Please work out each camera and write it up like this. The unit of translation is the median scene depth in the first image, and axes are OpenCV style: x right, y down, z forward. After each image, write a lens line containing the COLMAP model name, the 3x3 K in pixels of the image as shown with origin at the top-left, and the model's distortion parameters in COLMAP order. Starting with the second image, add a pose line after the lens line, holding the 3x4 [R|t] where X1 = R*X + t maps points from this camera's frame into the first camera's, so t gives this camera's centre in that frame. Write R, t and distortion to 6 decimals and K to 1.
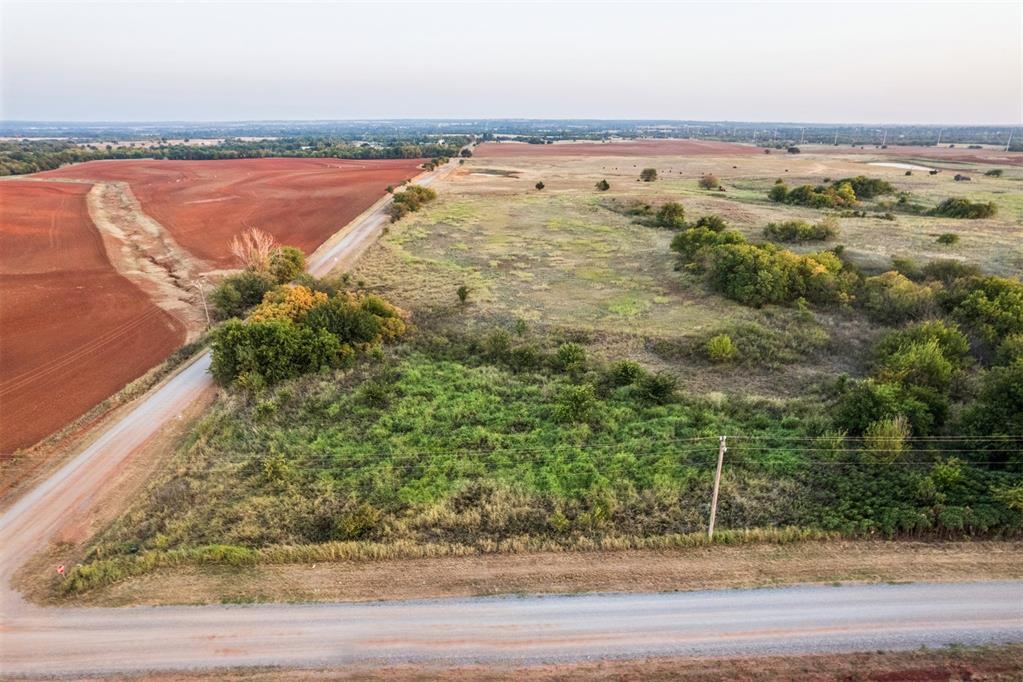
lens RADIAL K [[659.8, 0, 528.2], [0, 659.8, 339.2], [0, 0, 1]] dist [-0.057532, 0.035362]
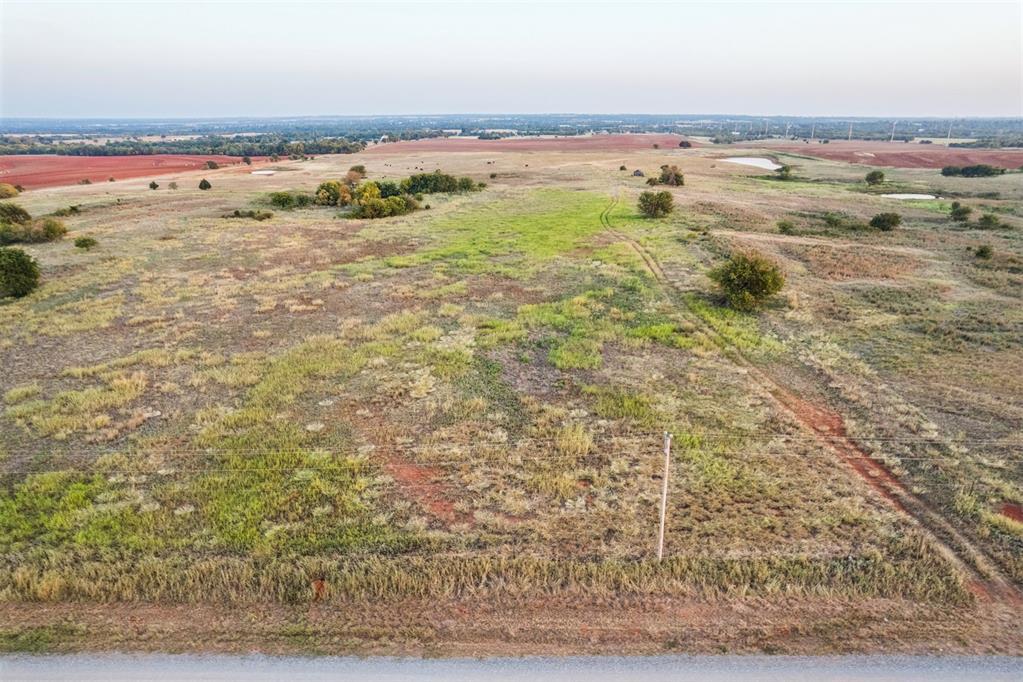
lens RADIAL K [[659.8, 0, 513.7], [0, 659.8, 343.3], [0, 0, 1]] dist [-0.057532, 0.035362]
pose [[0.994097, 0.030699, -0.104060, 1.025136], [-0.029413, 0.999471, 0.013871, -0.032627], [0.104430, -0.010729, 0.994474, 0.108387]]
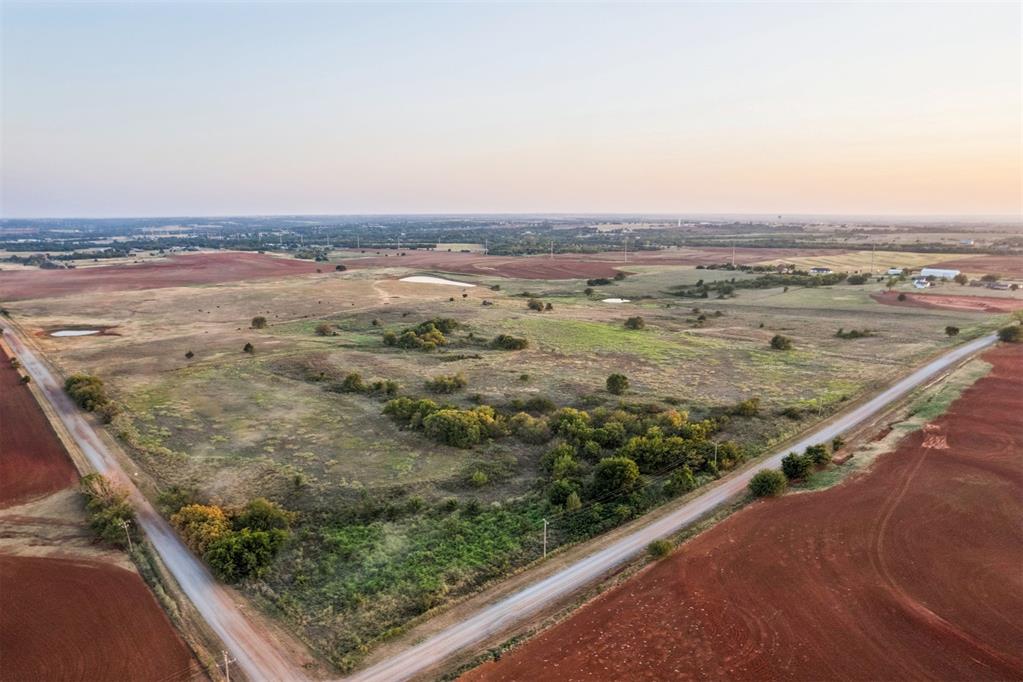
lens RADIAL K [[659.8, 0, 508.9], [0, 659.8, 347.7], [0, 0, 1]] dist [-0.057532, 0.035362]
pose [[0.781208, -0.135712, 0.609340, -0.354129], [0.209331, 0.976520, -0.050883, -0.112840], [-0.588128, 0.167304, 0.791274, -0.310624]]
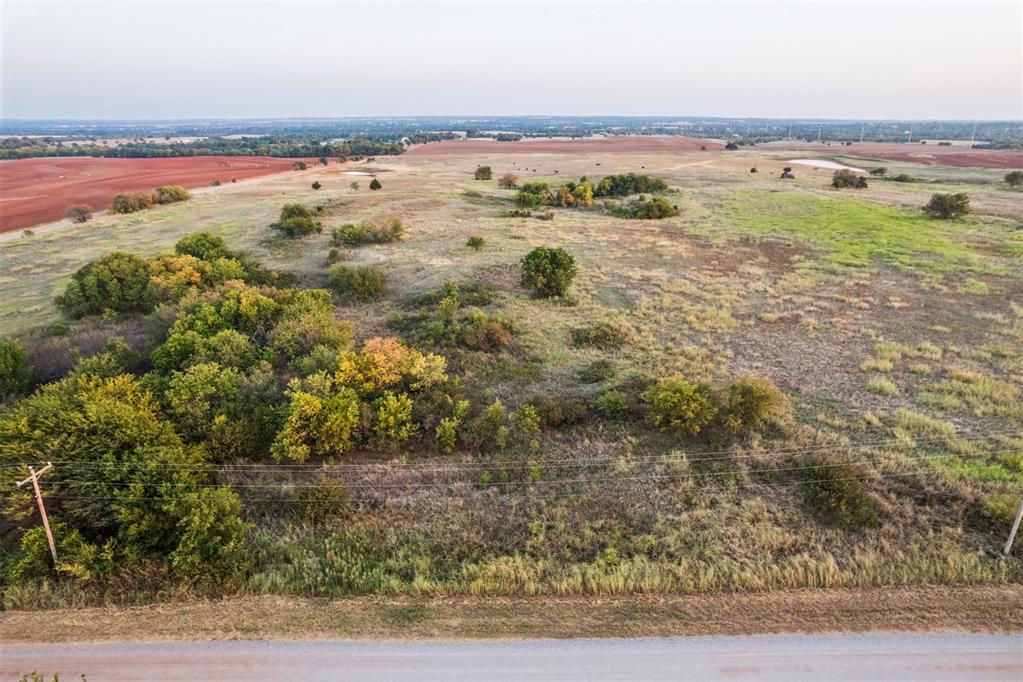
lens RADIAL K [[659.8, 0, 519.6], [0, 659.8, 341.3], [0, 0, 1]] dist [-0.057532, 0.035362]
pose [[0.998511, 0.014678, -0.052531, 0.568238], [-0.014306, 0.999870, 0.007447, -0.016151], [0.052633, -0.006685, 0.998592, 0.051279]]
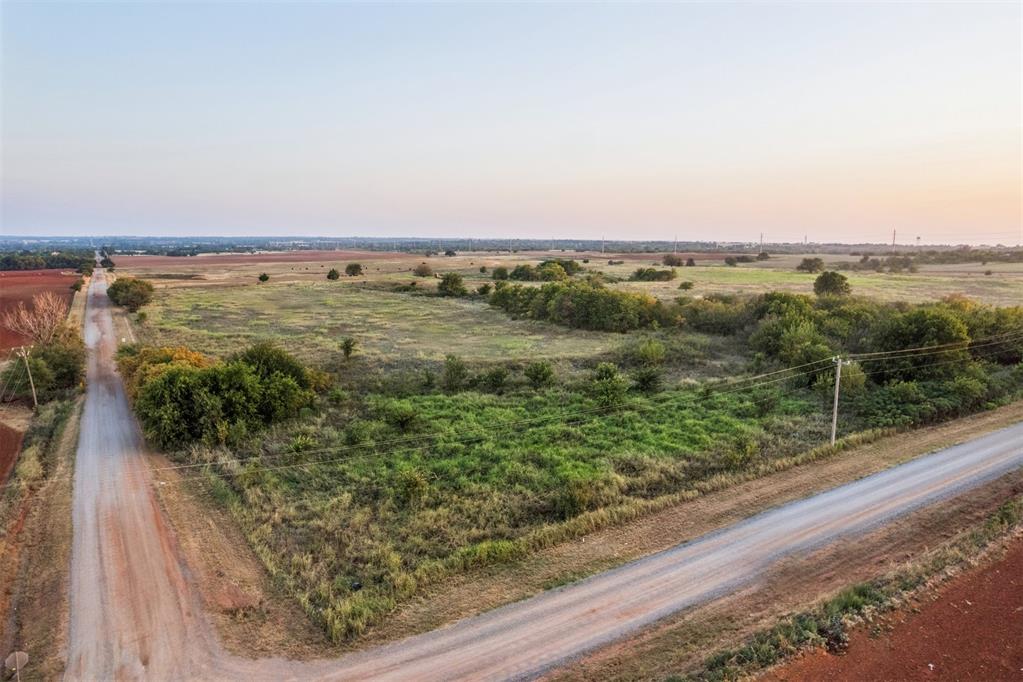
lens RADIAL K [[659.8, 0, 519.9], [0, 659.8, 341.2], [0, 0, 1]] dist [-0.057532, 0.035362]
pose [[0.865682, -0.074374, 0.495038, -0.206912], [0.155039, 0.980112, -0.123868, 0.044219], [-0.475980, 0.183981, 0.859997, 0.052920]]
